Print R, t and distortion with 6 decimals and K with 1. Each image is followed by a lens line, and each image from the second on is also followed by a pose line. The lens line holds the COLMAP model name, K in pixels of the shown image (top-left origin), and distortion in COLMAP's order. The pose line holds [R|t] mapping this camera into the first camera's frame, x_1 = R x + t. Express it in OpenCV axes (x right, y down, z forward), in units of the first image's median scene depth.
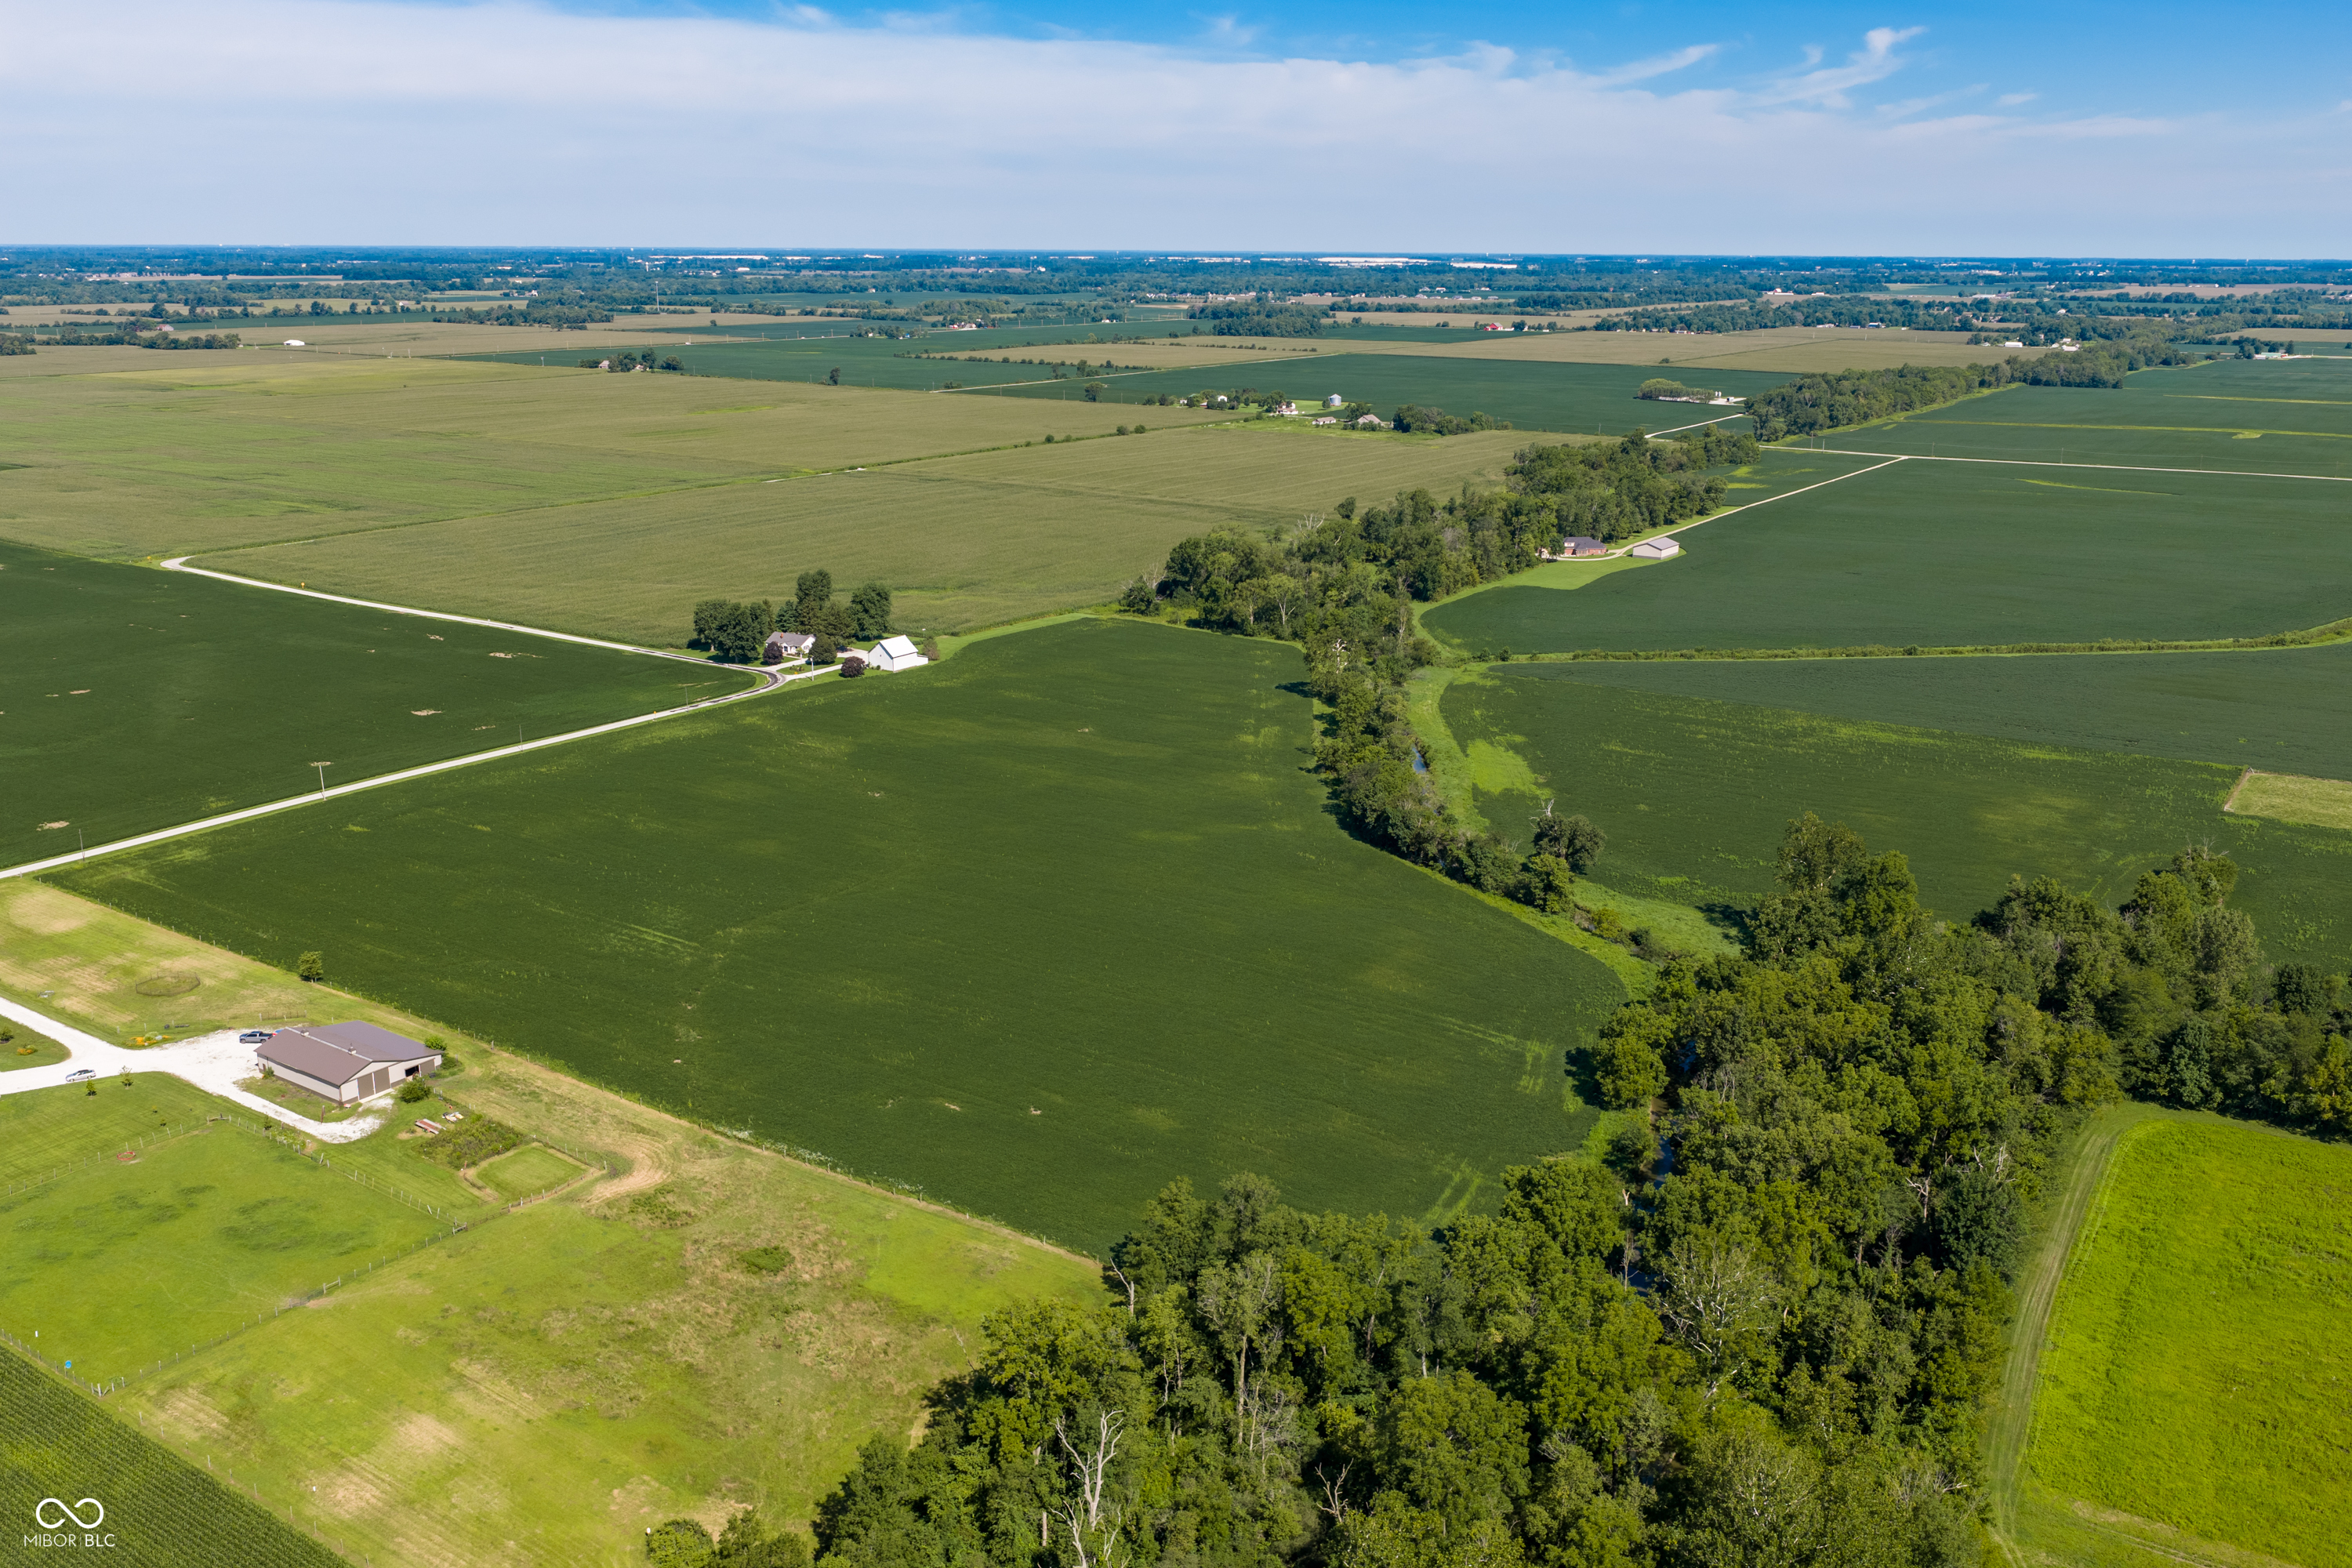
lens RADIAL K [[1949.4, 0, 1178.8], [0, 1949.4, 787.8], [0, 0, 1]] dist [0.009629, -0.014851]
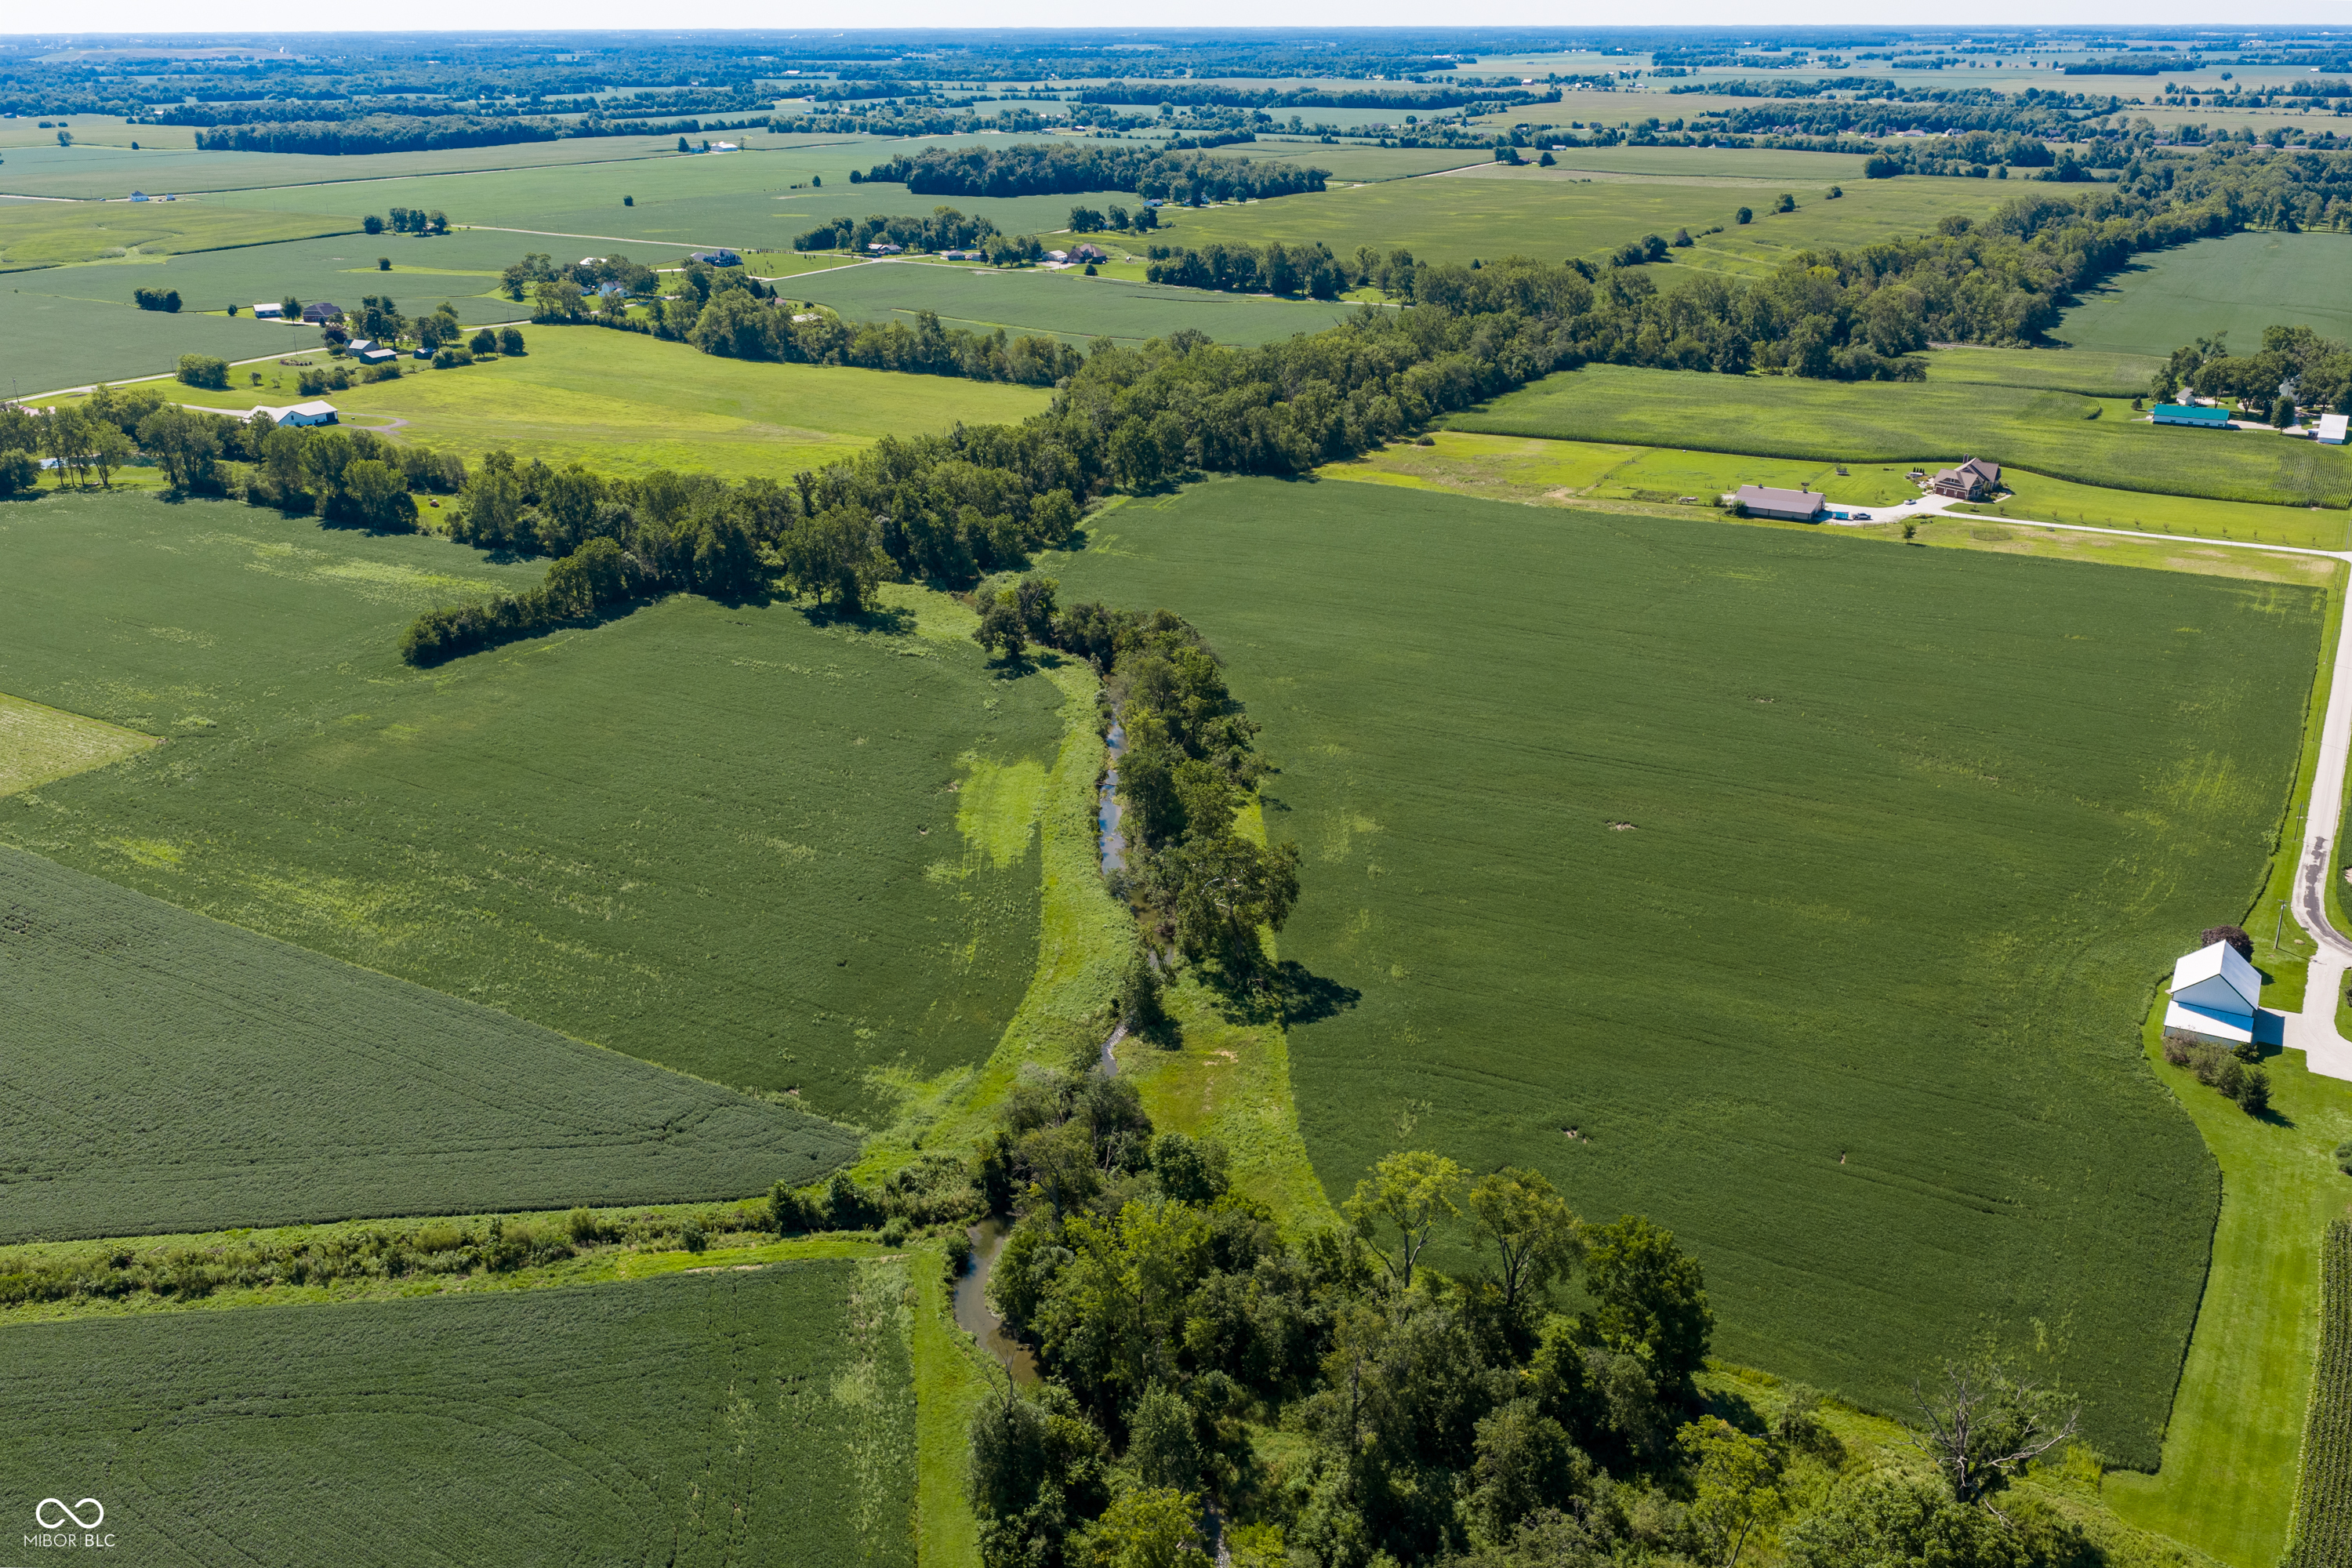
lens RADIAL K [[1981.5, 0, 1194.7], [0, 1981.5, 788.1], [0, 0, 1]] dist [0.005200, -0.007902]
pose [[-0.997666, 0.025418, -0.063369, 0.168427], [-0.017700, 0.800108, 0.599594, -0.541824], [0.065943, 0.599317, -0.797791, 1.902759]]
